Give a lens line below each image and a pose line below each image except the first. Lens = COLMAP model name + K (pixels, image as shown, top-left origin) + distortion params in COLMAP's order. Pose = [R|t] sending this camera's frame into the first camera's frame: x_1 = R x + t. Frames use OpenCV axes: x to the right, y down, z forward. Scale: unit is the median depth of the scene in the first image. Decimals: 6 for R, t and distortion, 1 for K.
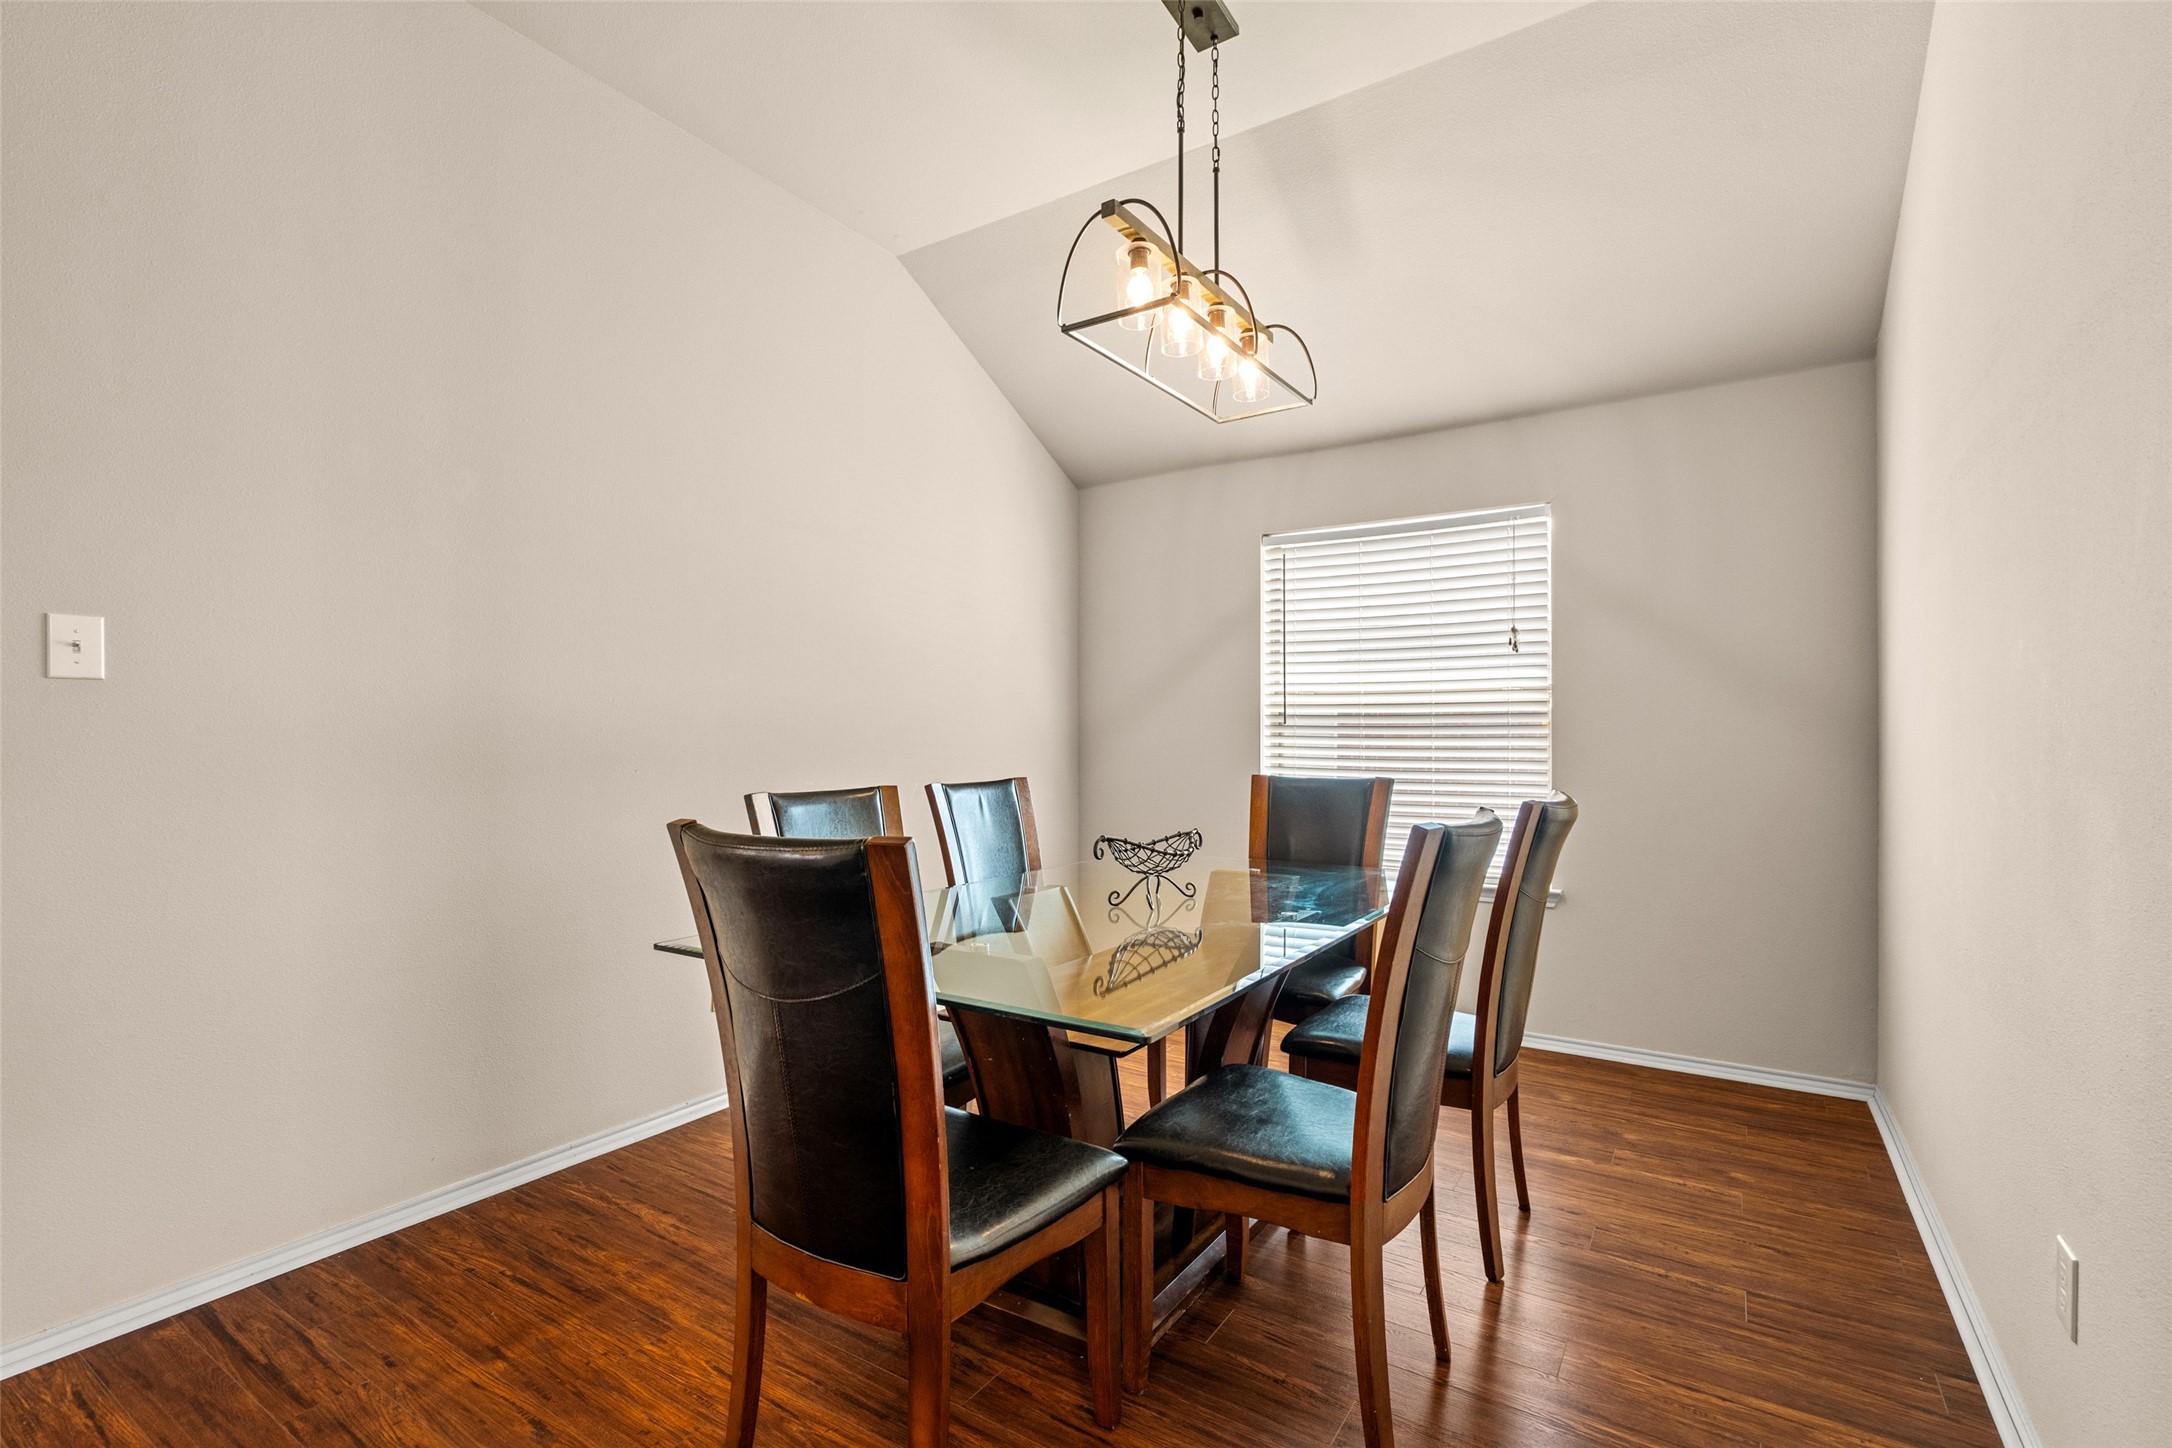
lens RADIAL K [[986.1, 0, 1077.9], [0, 986.1, 733.6], [0, 0, 1]] dist [-0.002291, -0.002052]
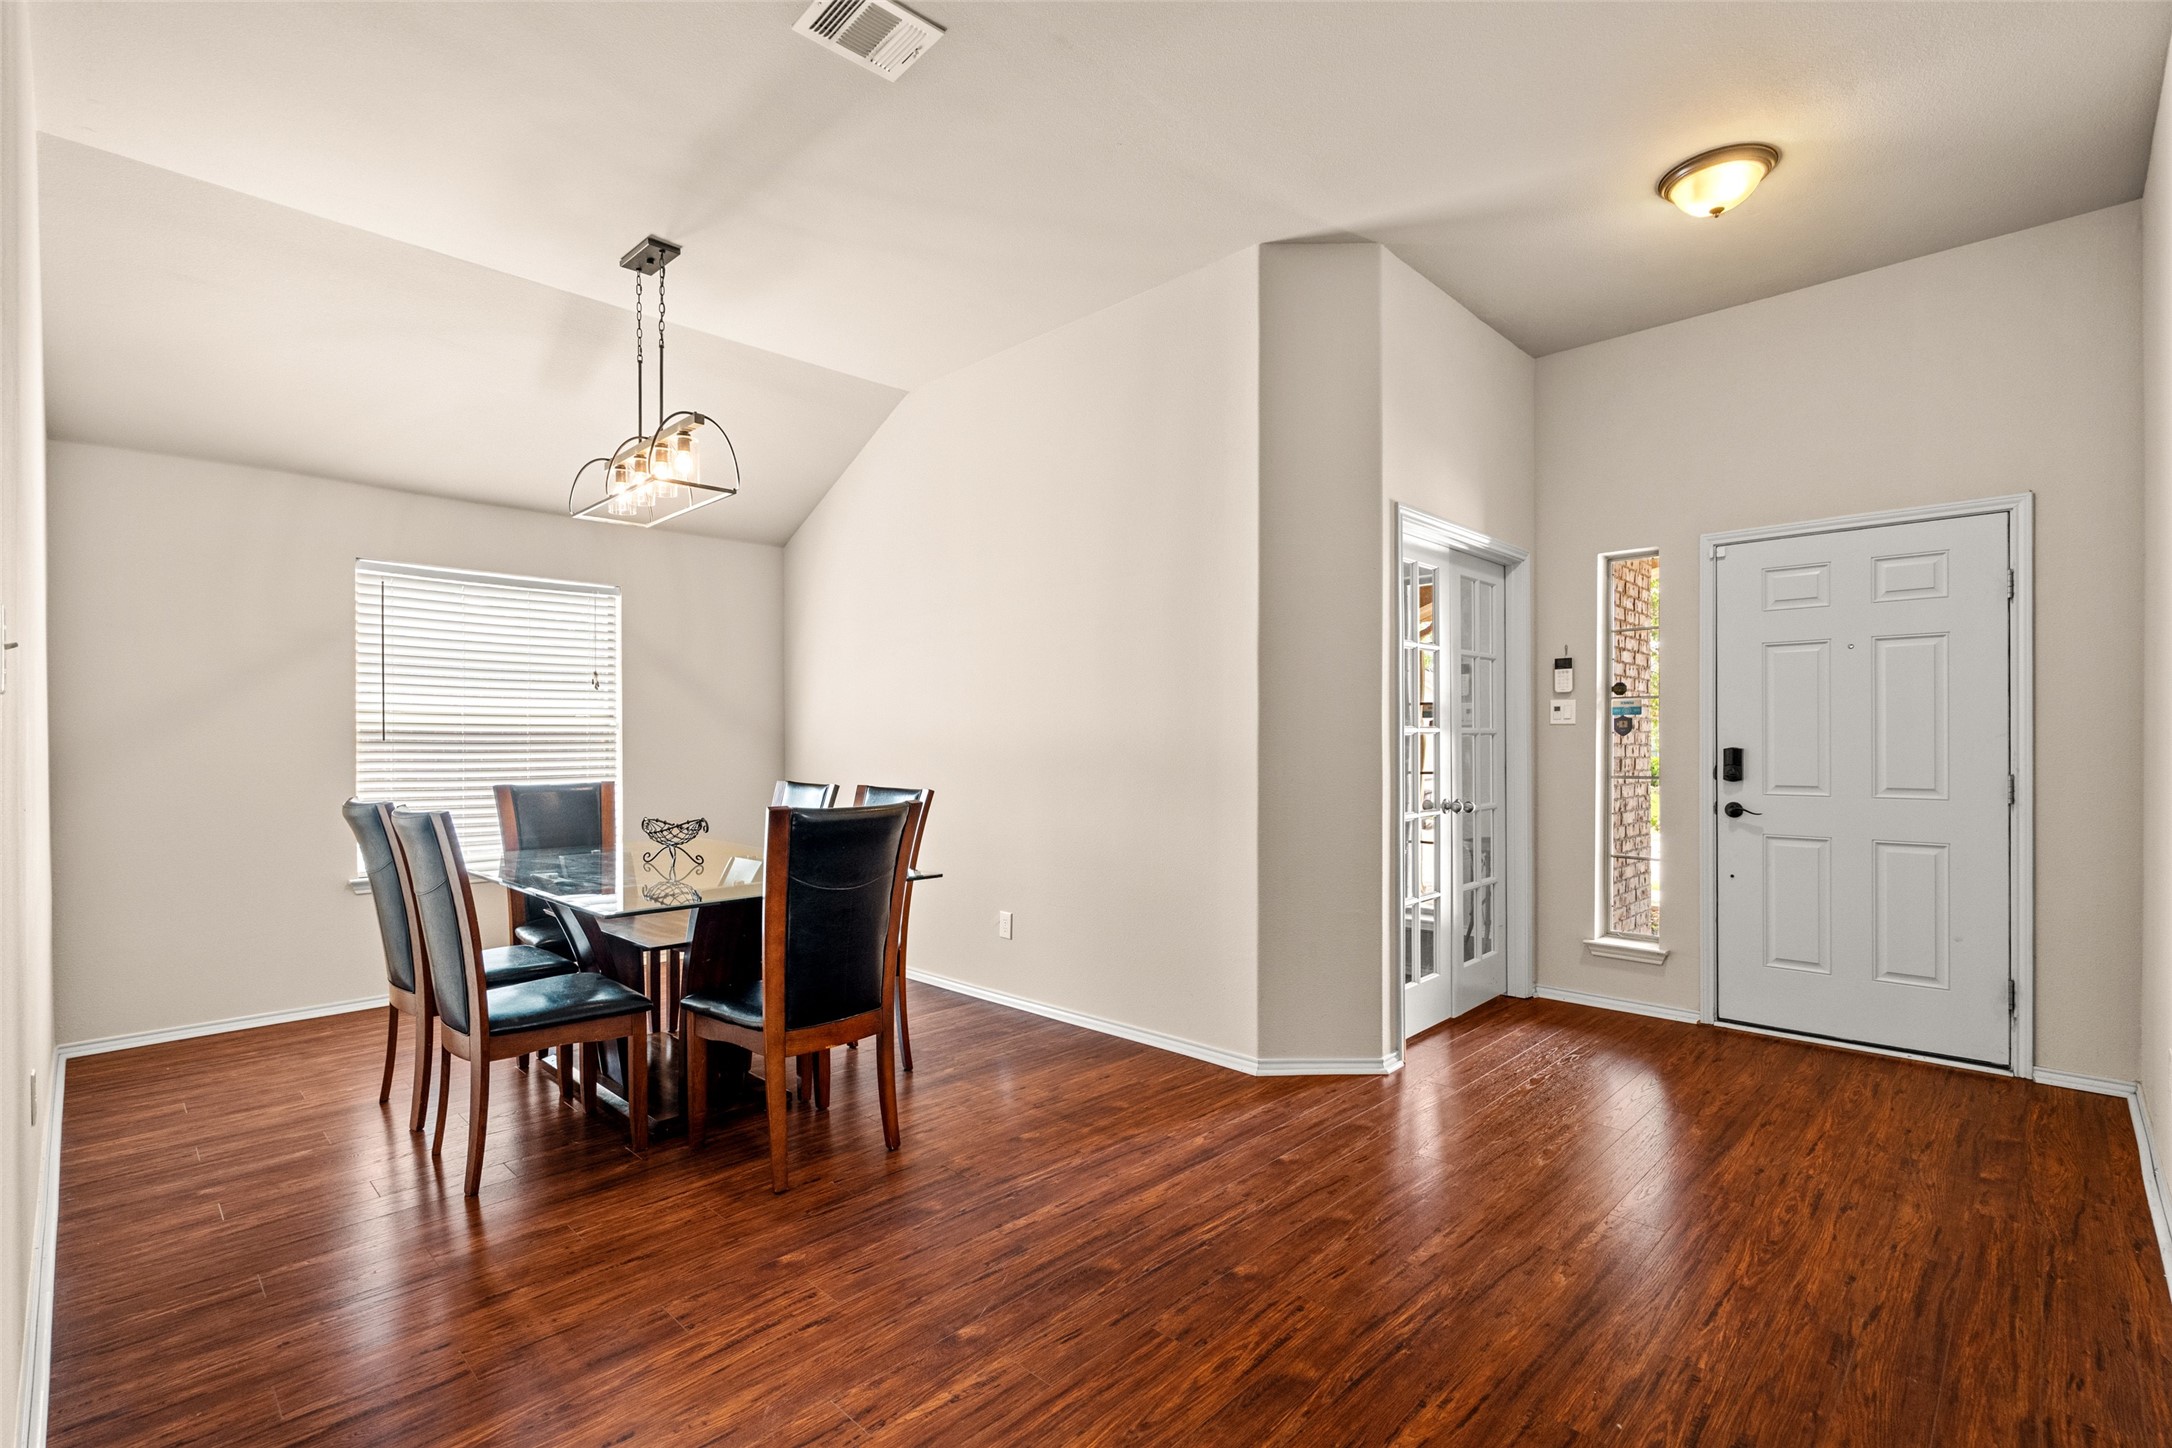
lens RADIAL K [[986.1, 0, 1098.6], [0, 986.1, 737.5], [0, 0, 1]] dist [-0.002291, -0.002052]
pose [[0.194133, -0.000277, 0.980975, -0.779617], [0.001217, 0.999999, 0.000041, -0.014063], [-0.980974, 0.001186, 0.194133, 0.038450]]
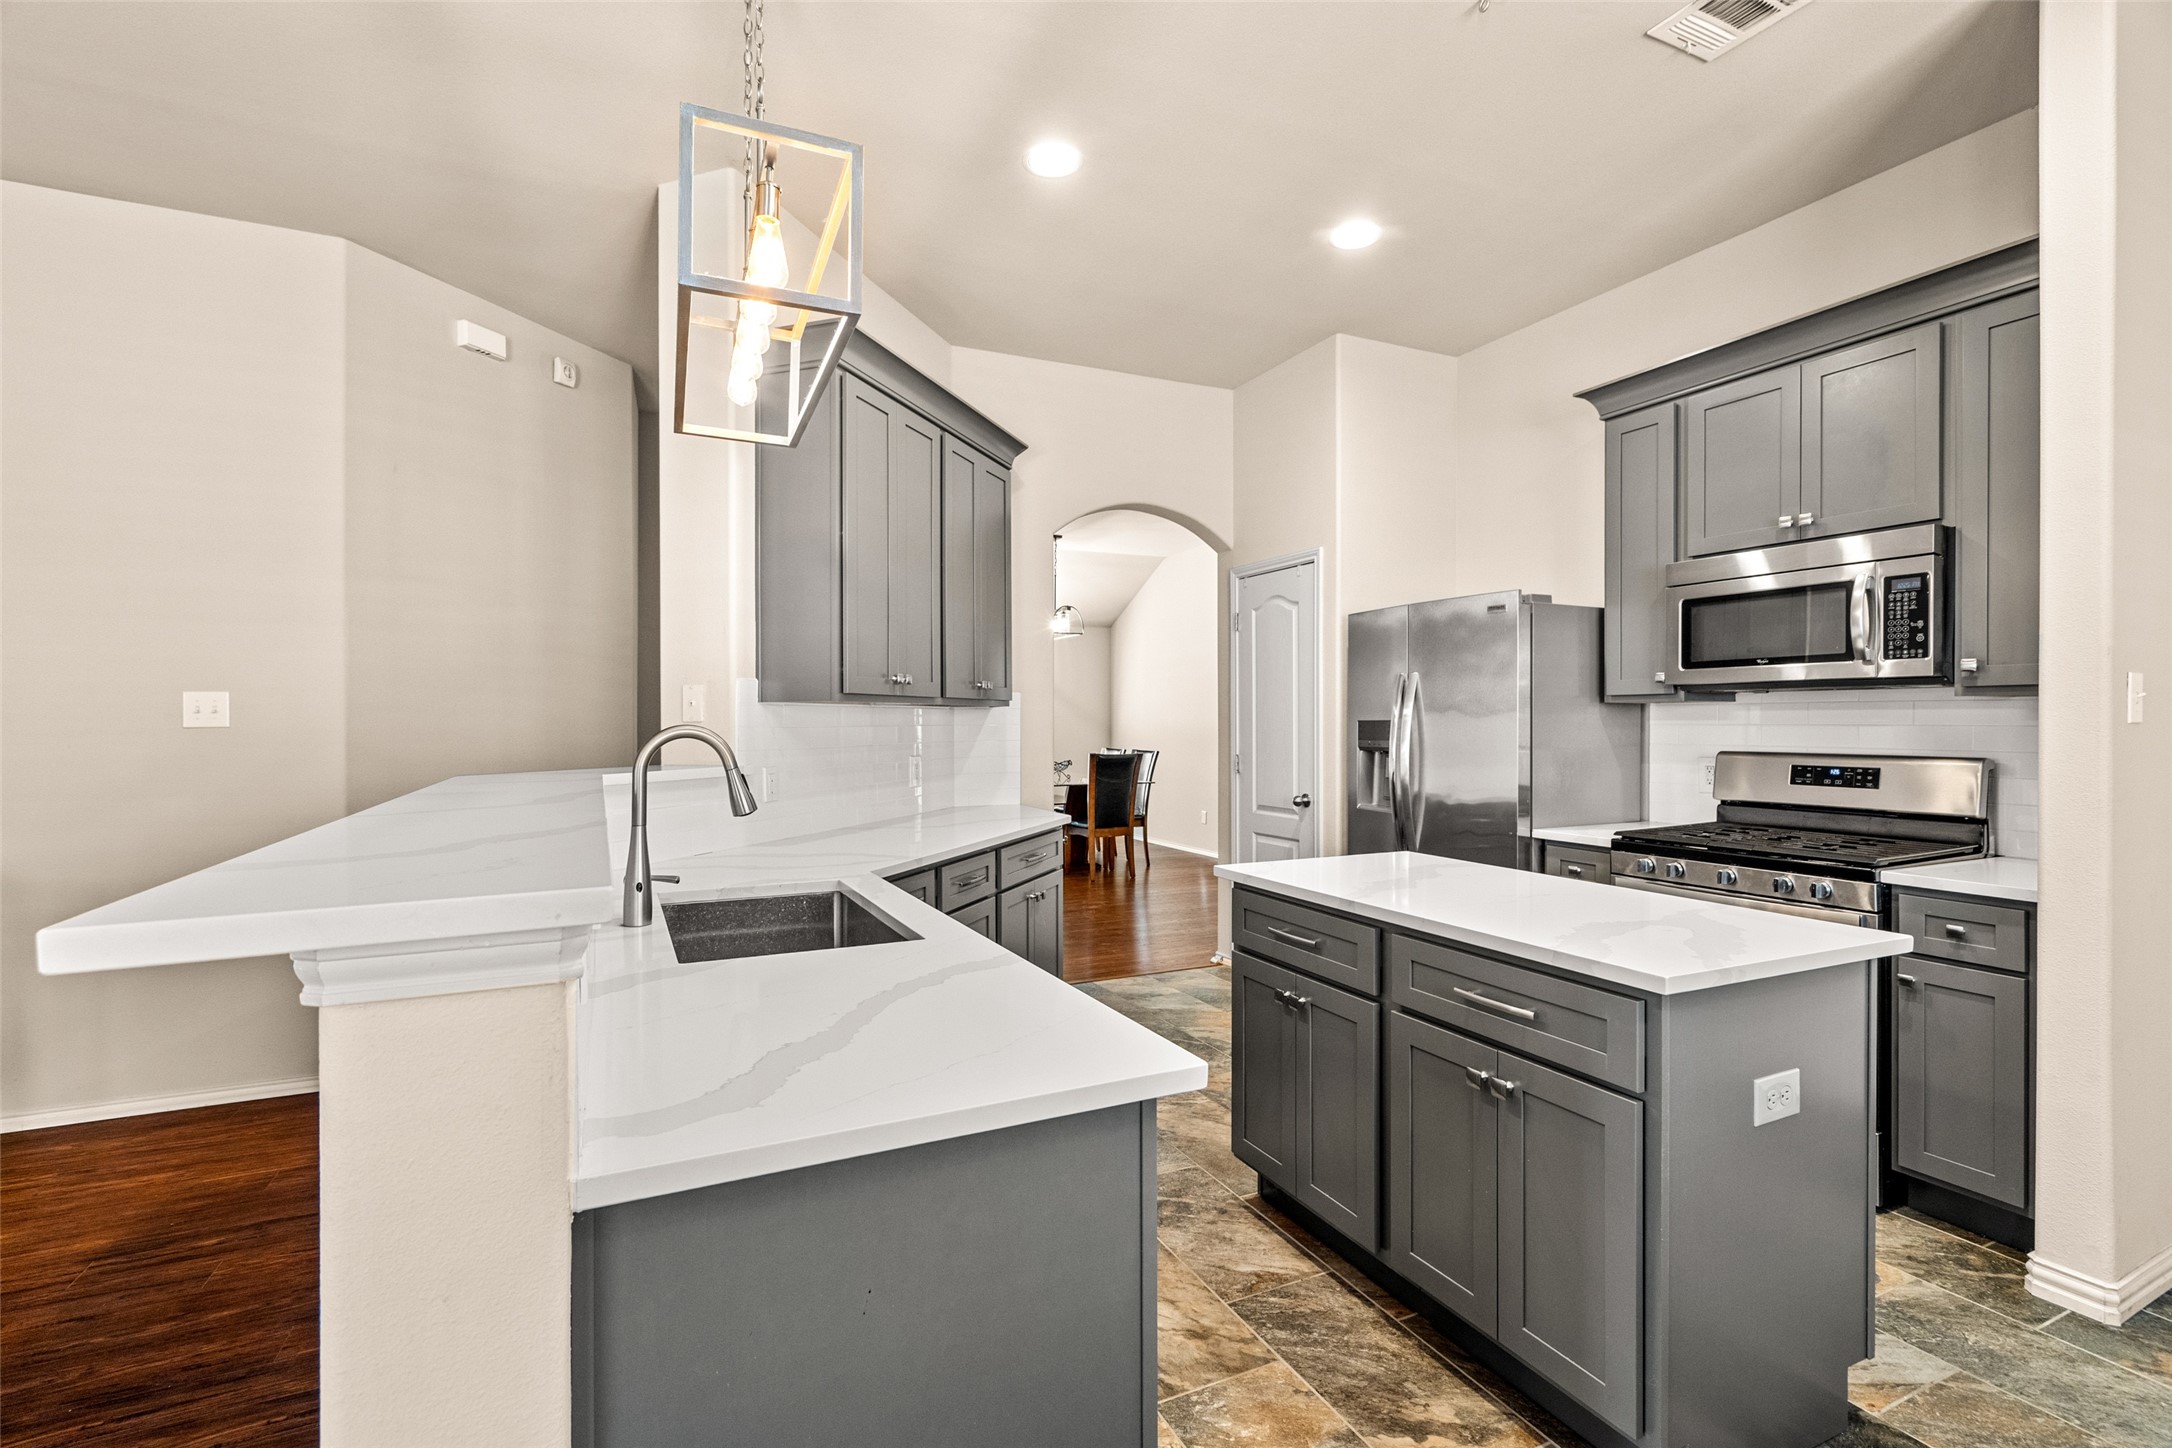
lens RADIAL K [[986.1, 0, 1076.6], [0, 986.1, 722.6], [0, 0, 1]] dist [-0.002291, -0.002052]
pose [[0.543973, -0.003670, 0.839094, -1.978136], [0.003737, 0.999991, 0.001951, -0.035975], [-0.839094, 0.002074, 0.543982, -0.754586]]
